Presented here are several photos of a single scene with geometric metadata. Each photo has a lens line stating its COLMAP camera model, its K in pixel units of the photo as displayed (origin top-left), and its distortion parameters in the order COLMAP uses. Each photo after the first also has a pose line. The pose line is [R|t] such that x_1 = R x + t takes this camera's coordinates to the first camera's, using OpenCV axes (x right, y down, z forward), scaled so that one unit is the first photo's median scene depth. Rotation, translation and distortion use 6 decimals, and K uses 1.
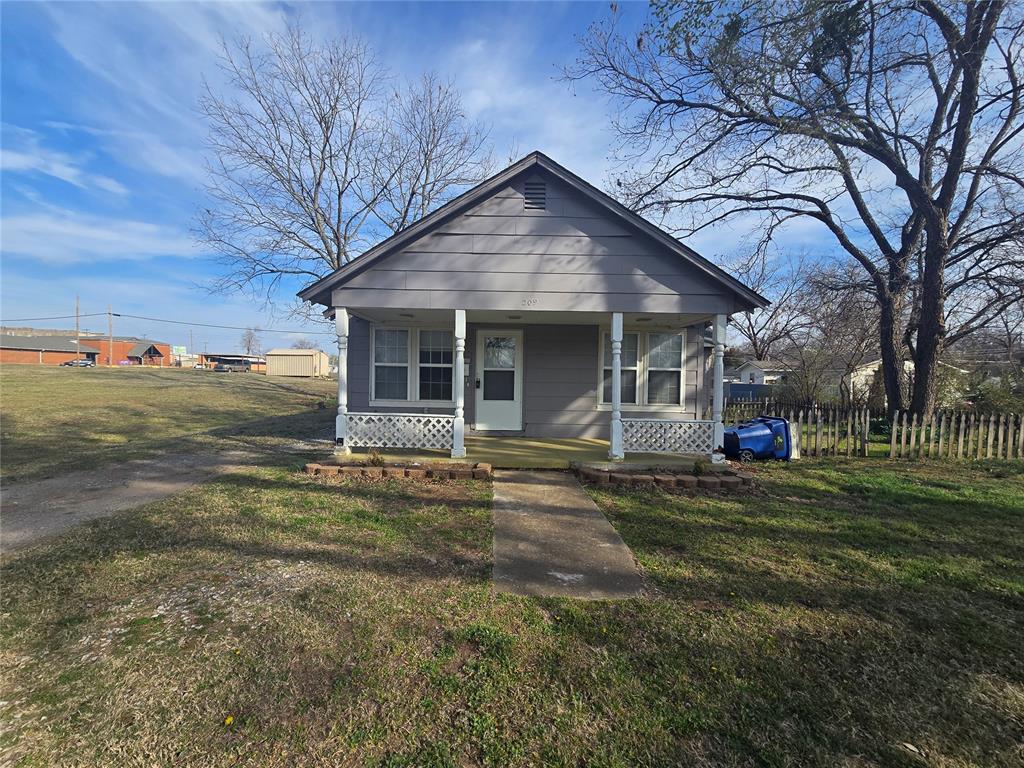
lens RADIAL K [[421.5, 0, 510.6], [0, 421.5, 386.6], [0, 0, 1]] dist [-0.000805, -0.001092]
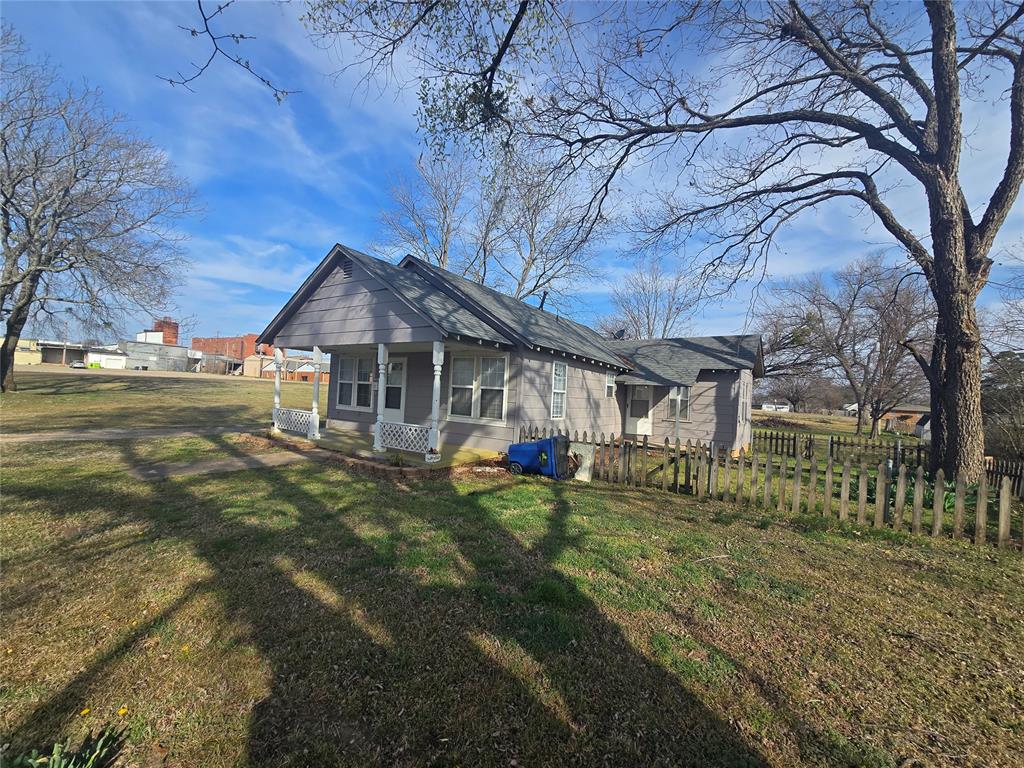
lens RADIAL K [[421.5, 0, 510.6], [0, 421.5, 386.6], [0, 0, 1]] dist [-0.000805, -0.001092]
pose [[0.828420, 0.013400, -0.559947, 1.010721], [-0.051280, 0.997330, -0.052000, 0.011454], [0.557755, 0.071792, 0.826895, 0.075542]]
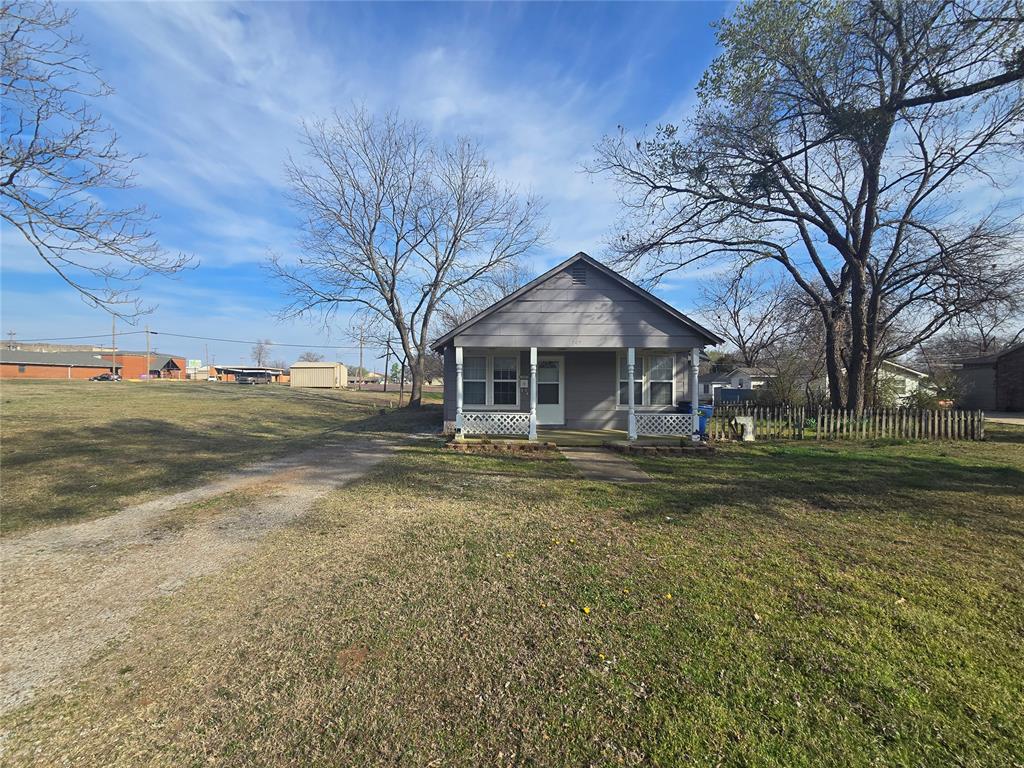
lens RADIAL K [[421.5, 0, 510.6], [0, 421.5, 386.6], [0, 0, 1]] dist [-0.000805, -0.001092]
pose [[0.999888, -0.013965, 0.005461, -0.158747], [0.014060, 0.999741, -0.017884, -0.003531], [-0.005210, 0.017958, 0.999825, -0.440700]]
